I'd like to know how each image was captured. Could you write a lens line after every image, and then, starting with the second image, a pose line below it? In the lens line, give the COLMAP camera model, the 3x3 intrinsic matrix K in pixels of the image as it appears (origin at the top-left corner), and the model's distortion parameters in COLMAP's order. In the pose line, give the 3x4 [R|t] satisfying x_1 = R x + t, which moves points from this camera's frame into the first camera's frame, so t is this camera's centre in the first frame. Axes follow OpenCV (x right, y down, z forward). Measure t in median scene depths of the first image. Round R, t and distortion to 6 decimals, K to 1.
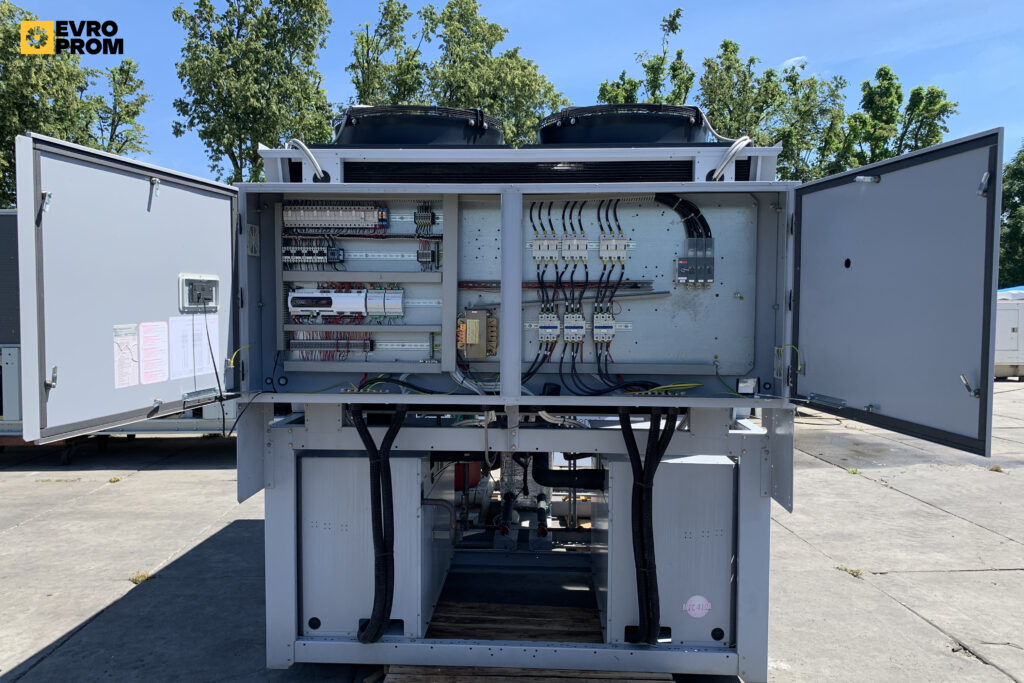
lens RADIAL K [[772.4, 0, 524.4], [0, 772.4, 333.7], [0, 0, 1]] dist [0.074428, -0.116890]
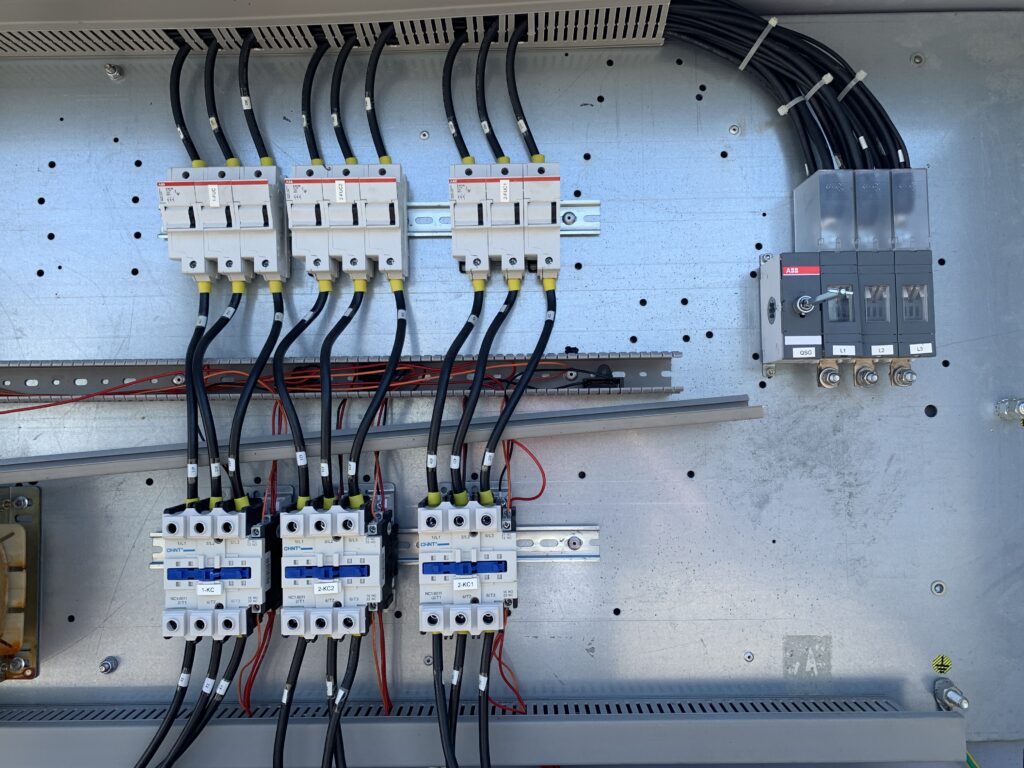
lens RADIAL K [[781.2, 0, 512.0], [0, 781.2, 384.0], [0, 0, 1]] dist [-0.001369, -0.000462]
pose [[0.999182, -0.016332, 0.036998, 0.106460], [0.019306, 0.996485, -0.081515, -0.040505], [-0.035536, 0.082162, 0.995985, 0.762085]]
